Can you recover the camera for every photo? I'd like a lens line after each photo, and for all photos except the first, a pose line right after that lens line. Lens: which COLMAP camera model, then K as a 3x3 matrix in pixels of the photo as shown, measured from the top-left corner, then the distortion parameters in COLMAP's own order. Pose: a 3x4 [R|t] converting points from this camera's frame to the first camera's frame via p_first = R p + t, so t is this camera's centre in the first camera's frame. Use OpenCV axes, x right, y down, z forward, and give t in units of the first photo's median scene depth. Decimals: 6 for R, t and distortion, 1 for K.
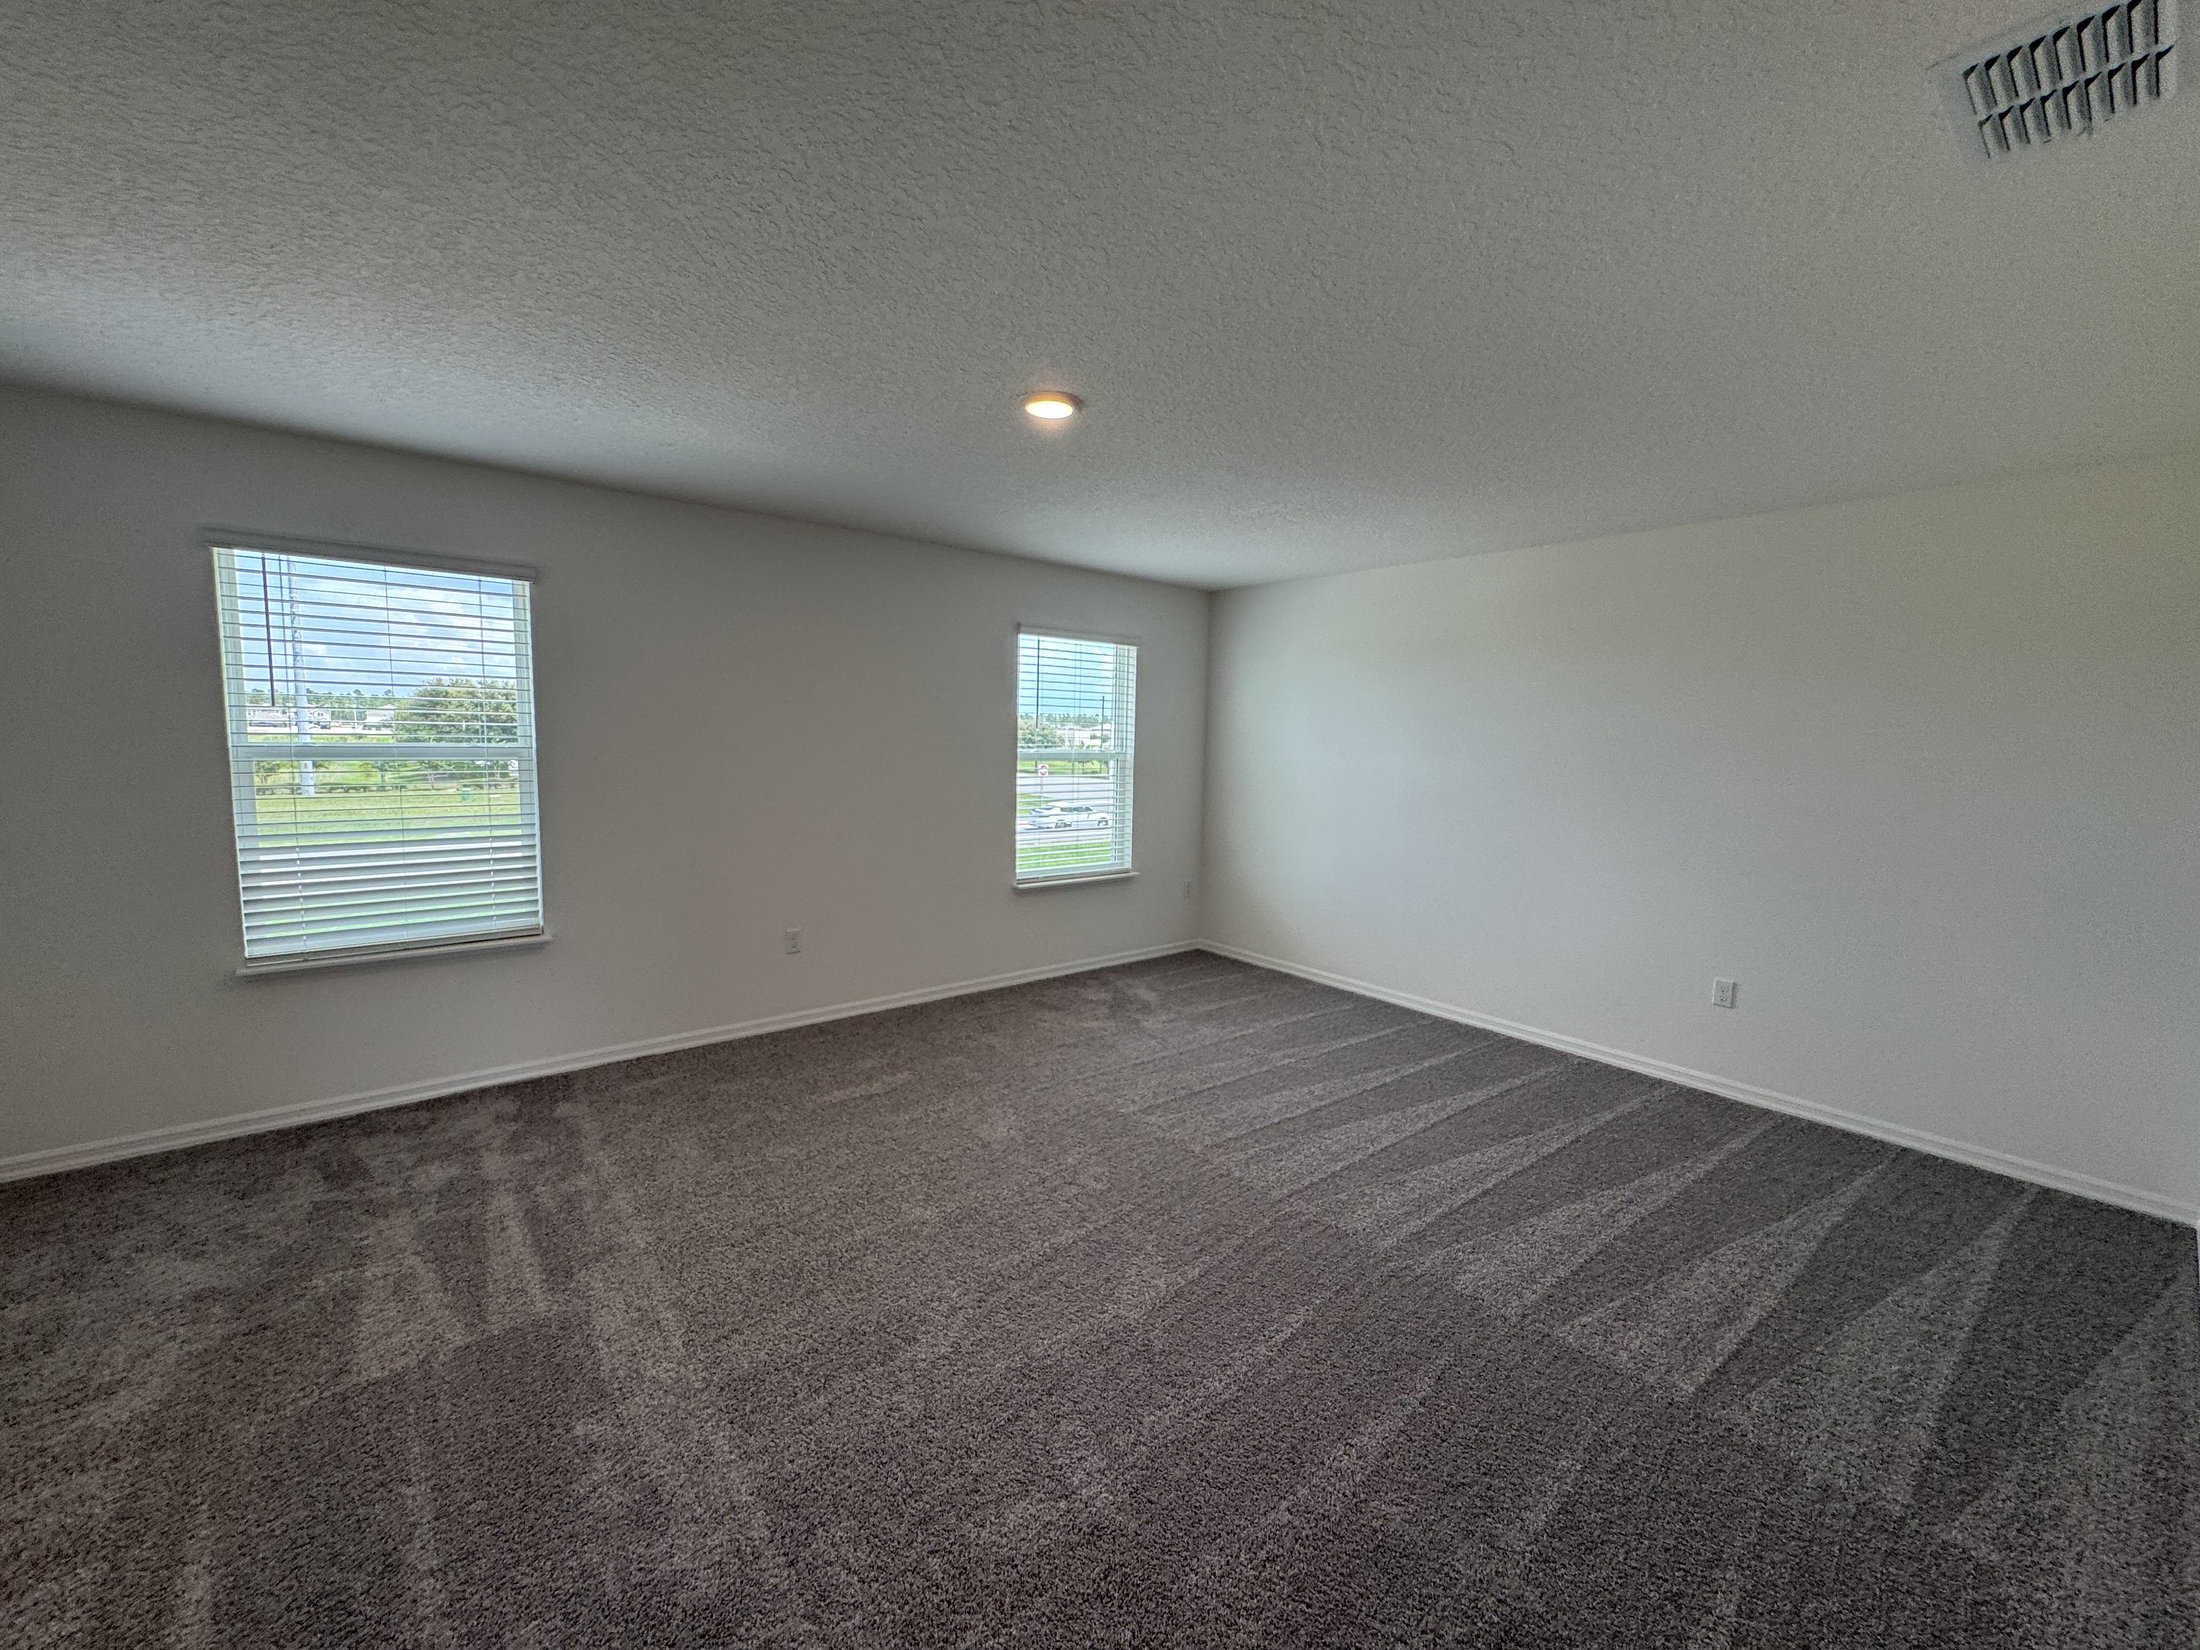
lens RADIAL K [[876.8, 0, 1100.3], [0, 876.8, 819.1], [0, 0, 1]] dist [-0.000087, -0.000118]
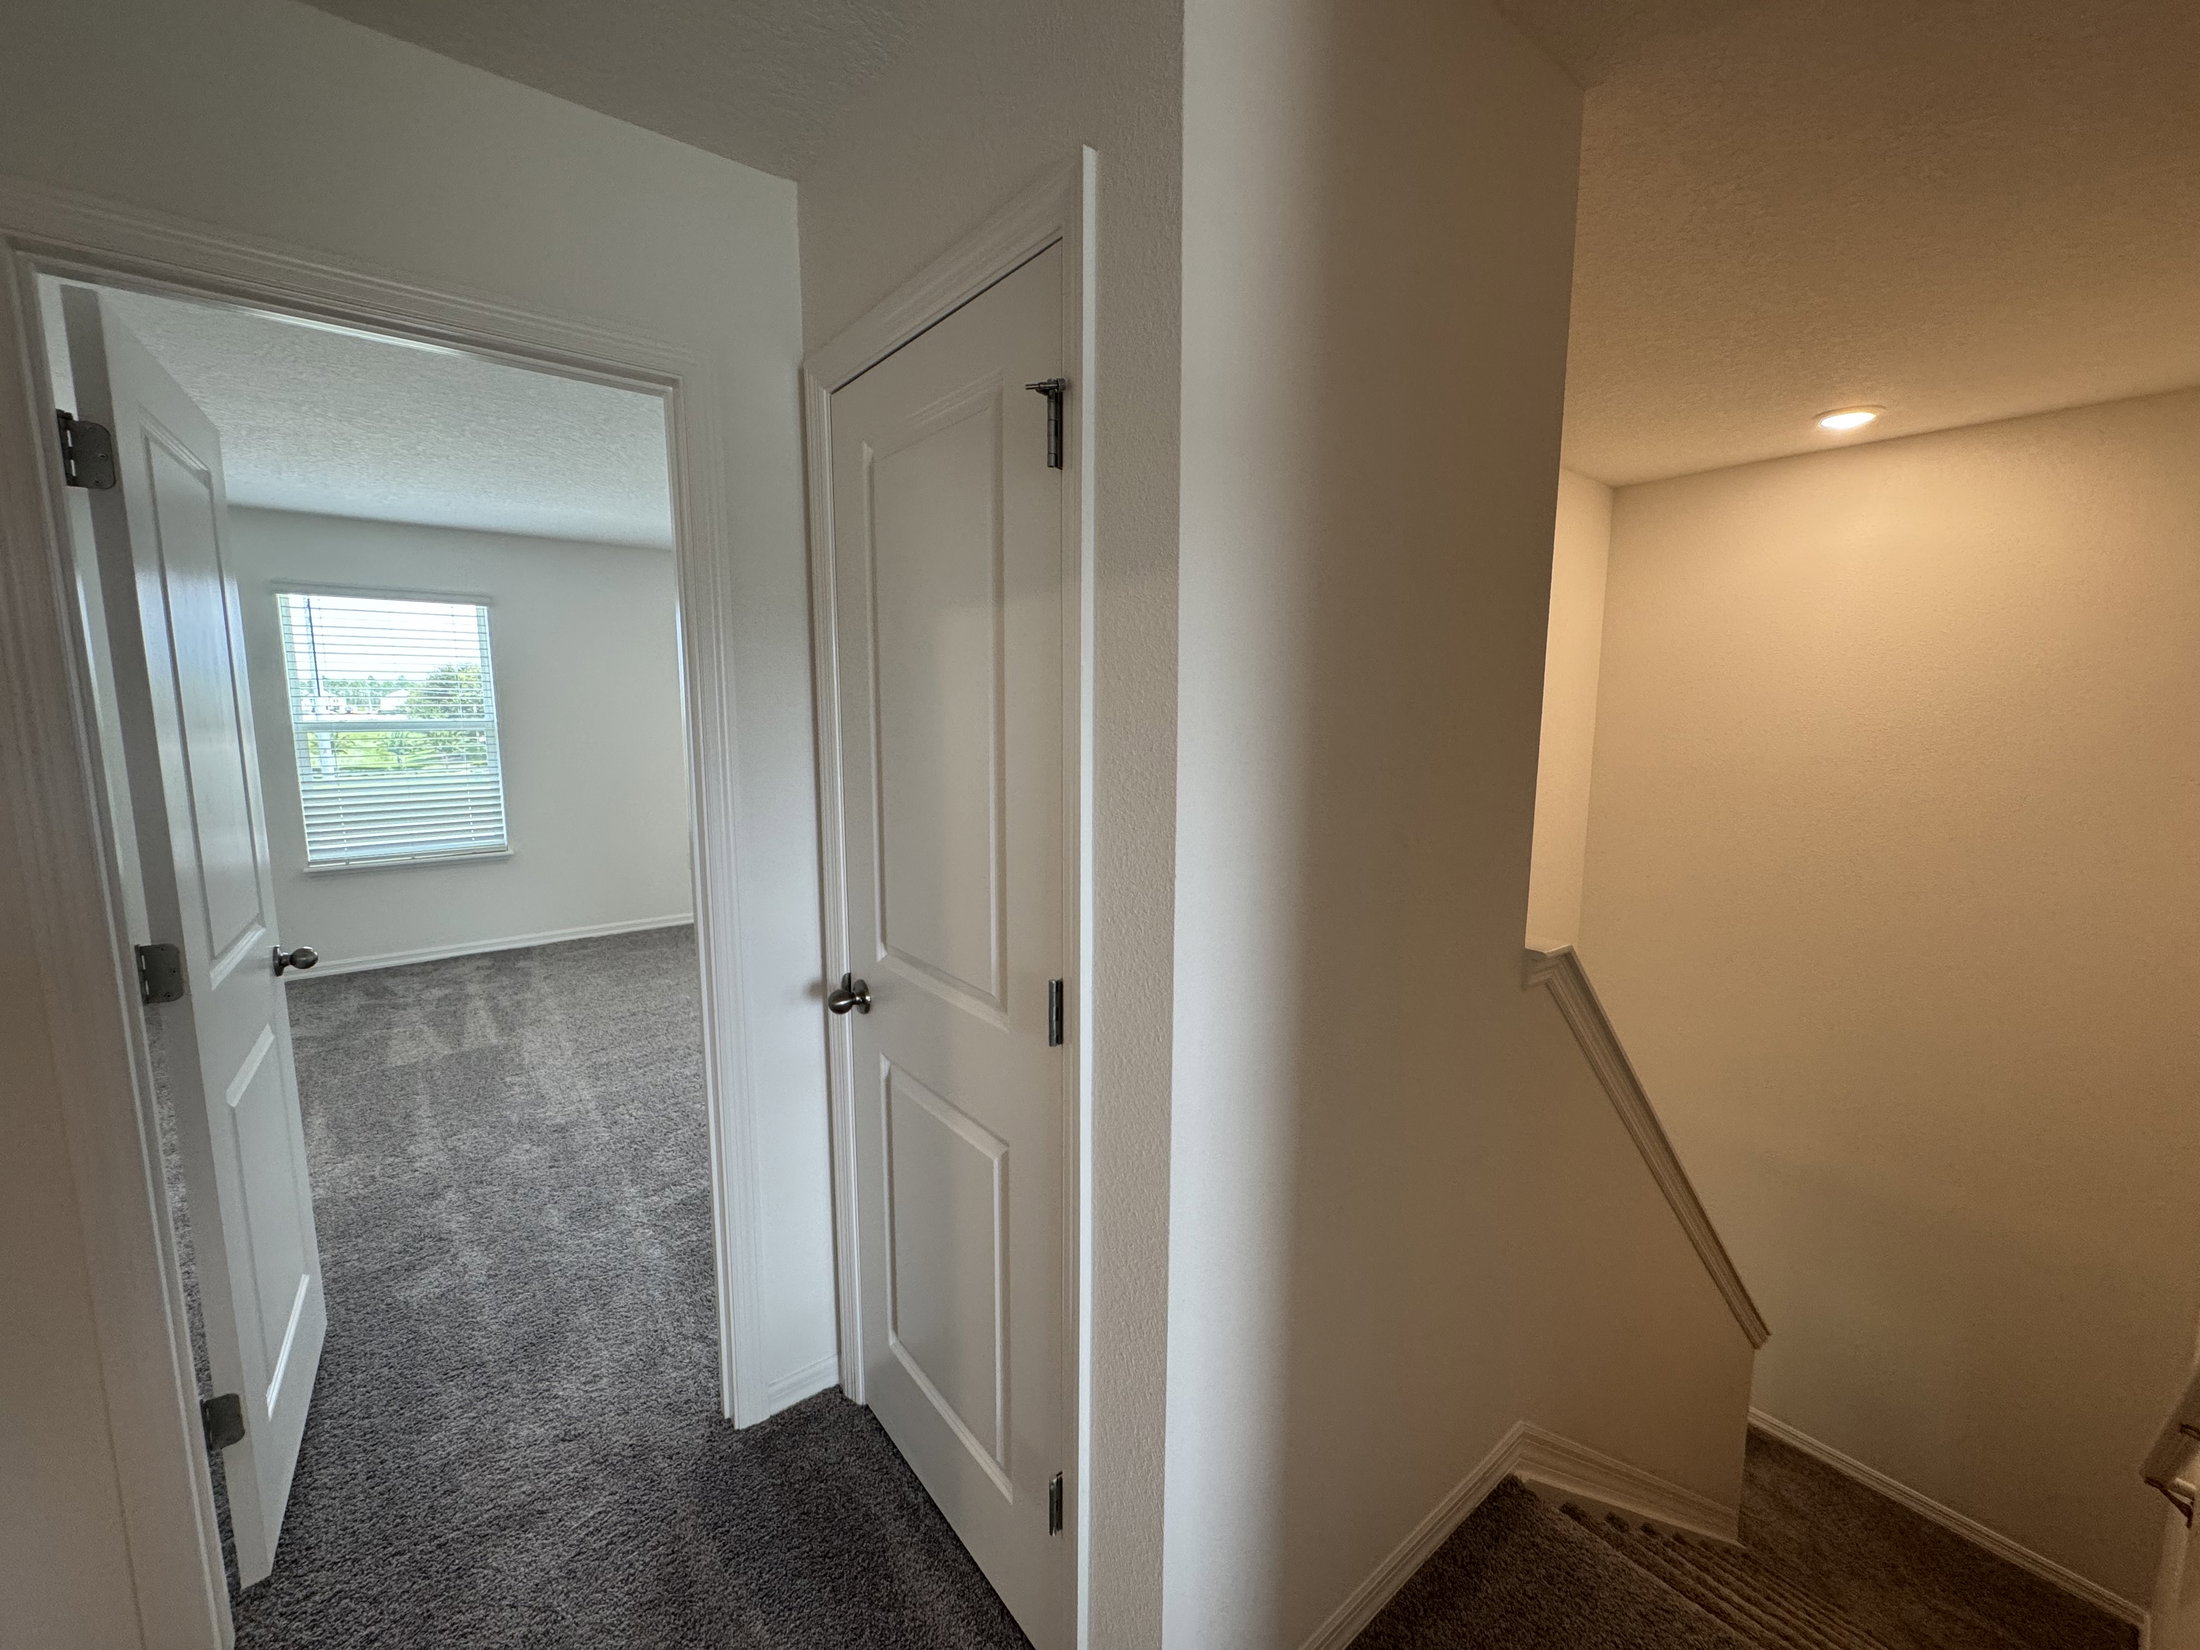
lens RADIAL K [[876.8, 0, 1100.3], [0, 876.8, 819.1], [0, 0, 1]] dist [-0.000087, -0.000118]
pose [[0.999752, -0.017805, -0.013403, 0.407742], [0.018233, 0.999304, 0.032547, 0.056550], [0.012814, -0.032784, 0.999380, -0.484696]]
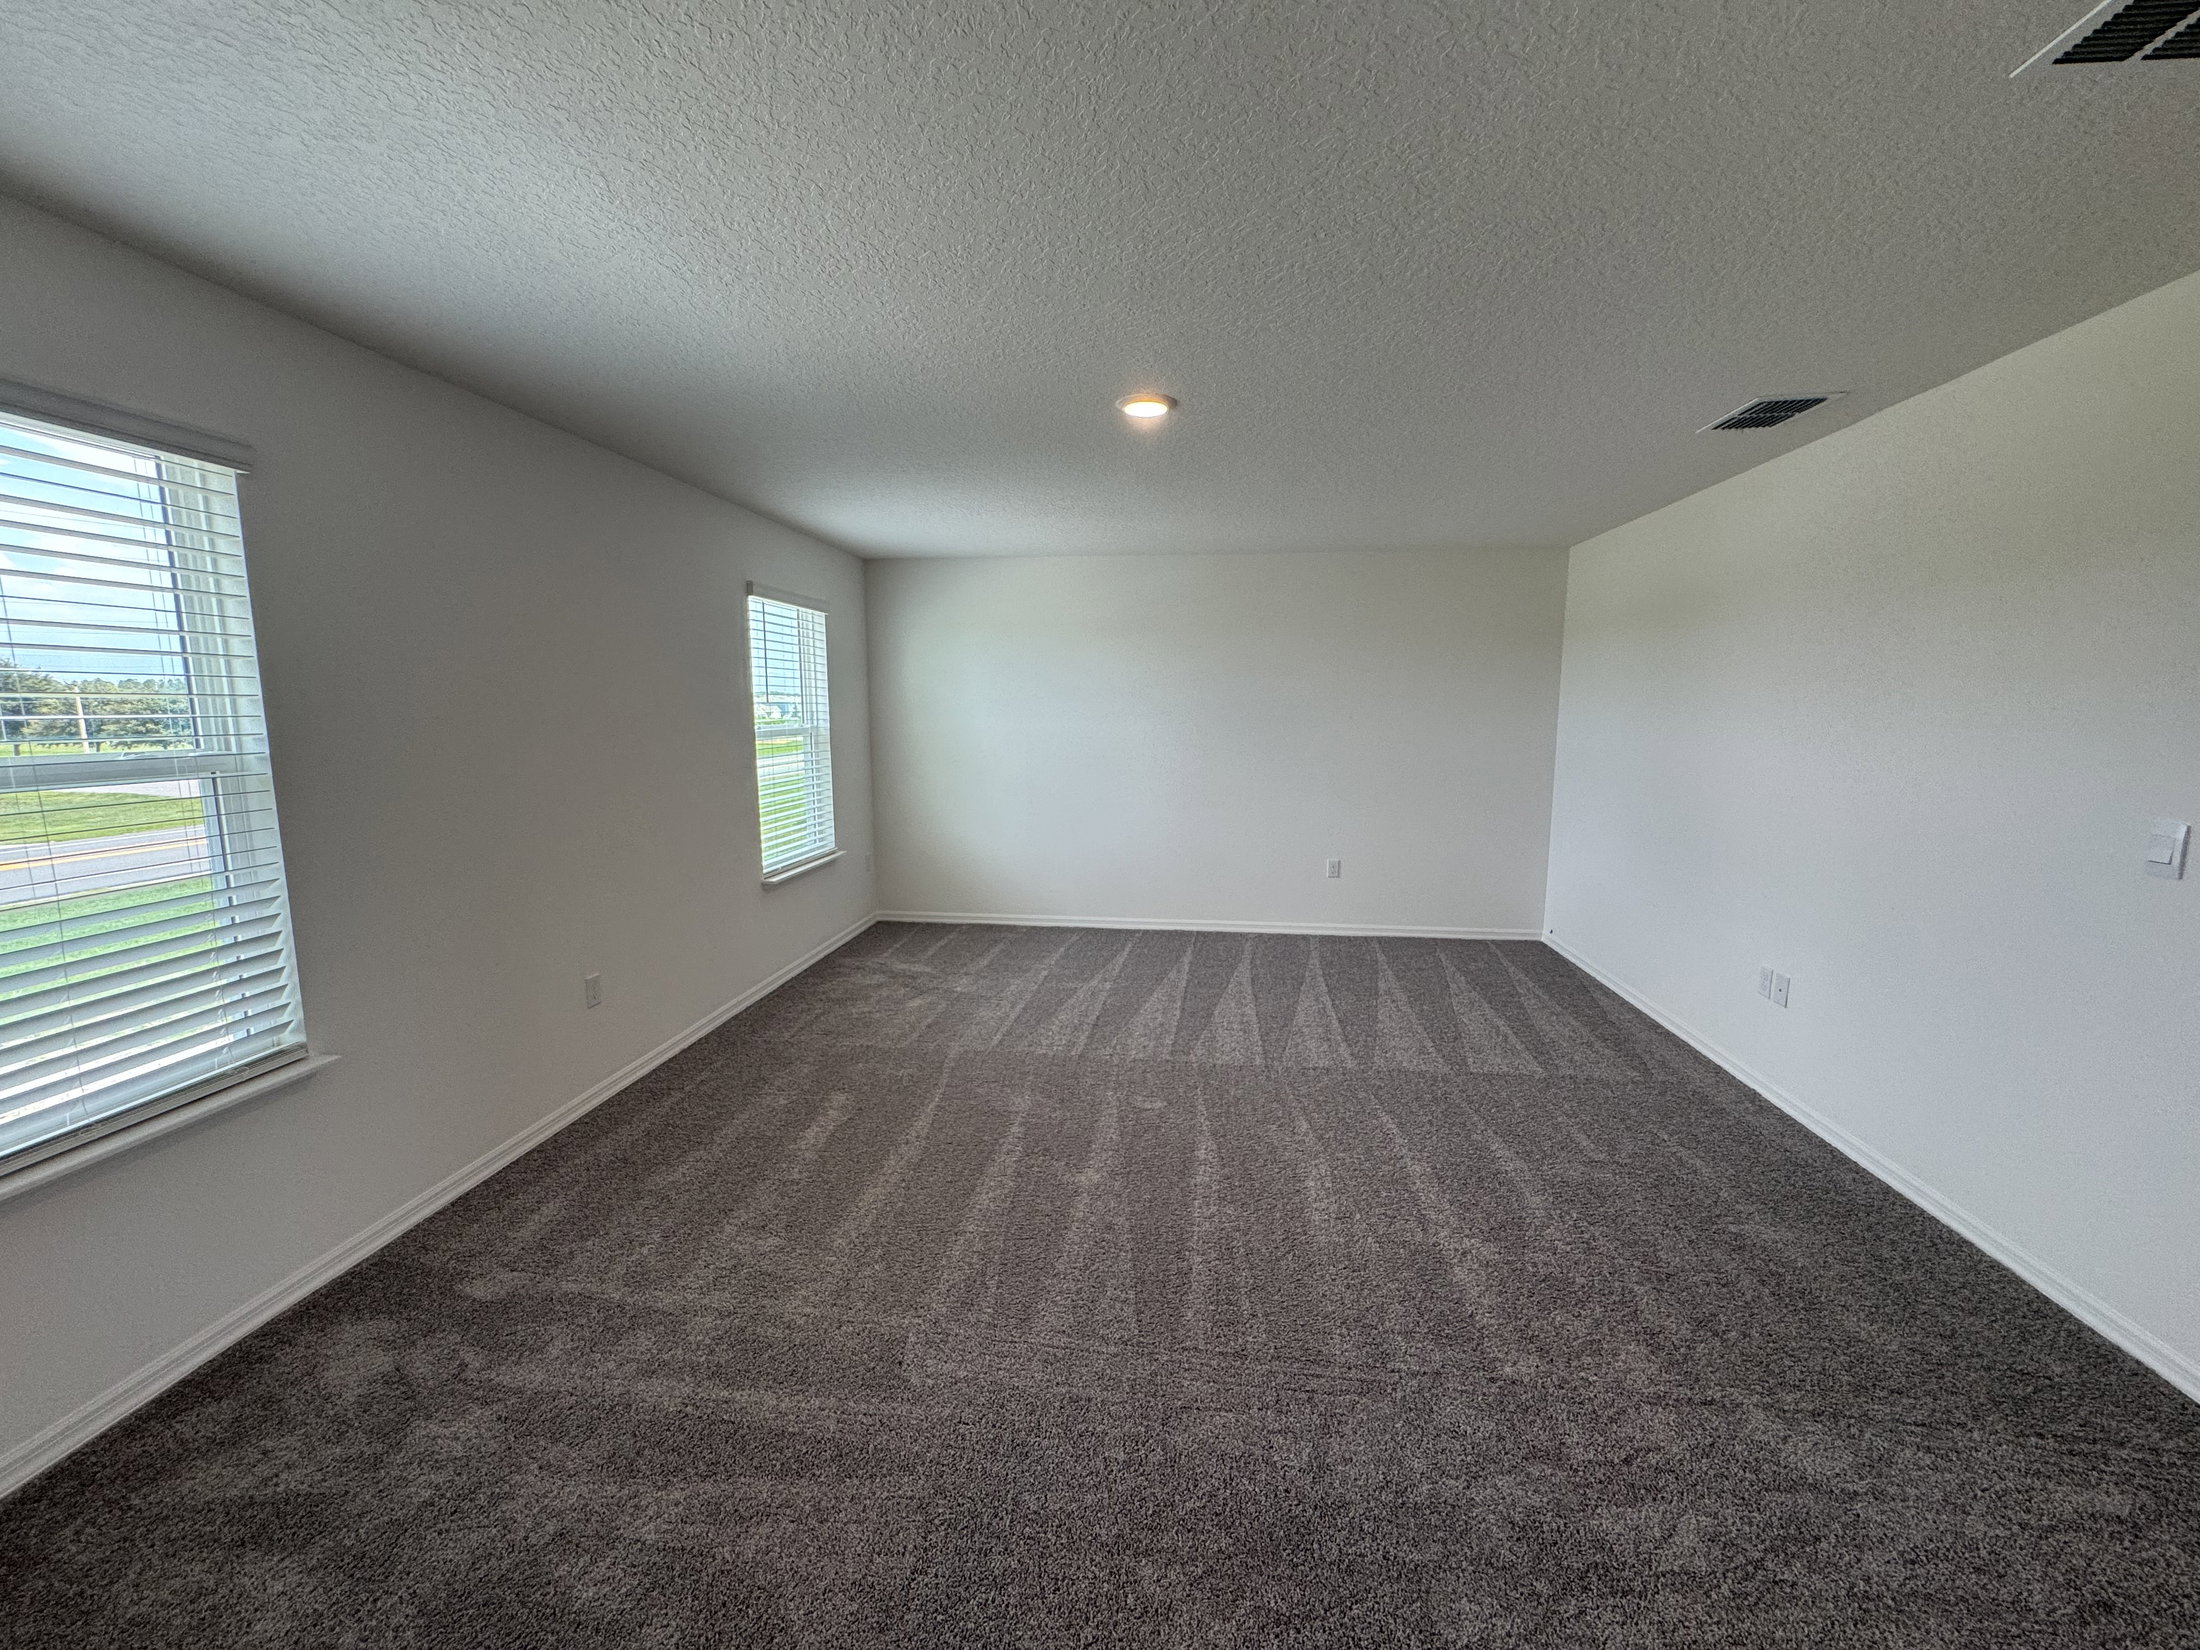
lens RADIAL K [[876.8, 0, 1100.3], [0, 876.8, 819.1], [0, 0, 1]] dist [-0.000087, -0.000118]
pose [[0.726096, -0.110924, 0.678587, -0.707011], [0.083470, 0.993823, 0.073140, -0.036486], [-0.682508, 0.003535, 0.730870, 0.193857]]
